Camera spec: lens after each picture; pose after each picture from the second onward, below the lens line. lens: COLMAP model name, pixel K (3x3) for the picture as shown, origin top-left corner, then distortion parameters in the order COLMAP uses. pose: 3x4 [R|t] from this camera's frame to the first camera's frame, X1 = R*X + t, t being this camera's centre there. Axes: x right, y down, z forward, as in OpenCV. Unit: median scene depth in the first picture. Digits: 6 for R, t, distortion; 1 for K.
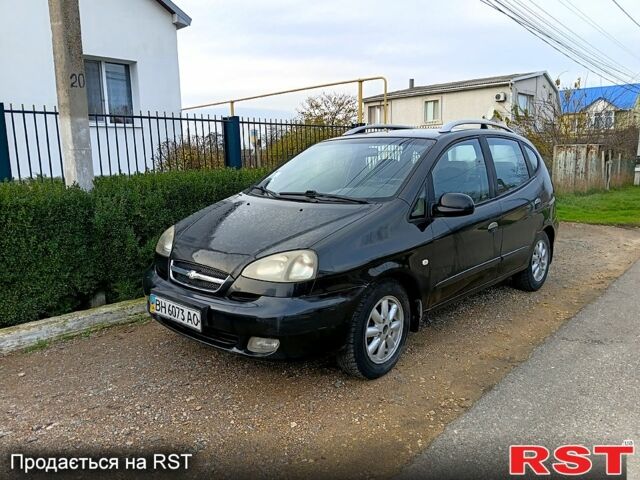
lens RADIAL K [[489.6, 0, 322.2], [0, 489.6, 240.4], [0, 0, 1]] dist [-0.036846, -0.003692]
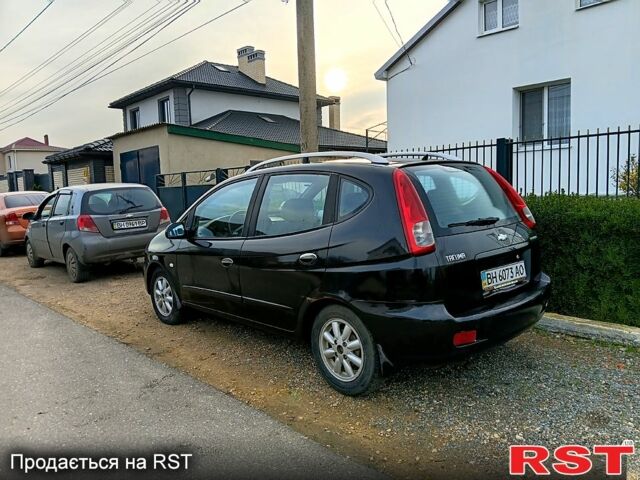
lens RADIAL K [[489.6, 0, 321.9], [0, 489.6, 240.0], [0, 0, 1]] dist [-0.036846, -0.003692]
pose [[-0.051047, 0.121609, -0.991265, 0.660333], [-0.132658, 0.982938, 0.127419, -0.112943], [0.989847, 0.138003, -0.034043, 0.589685]]
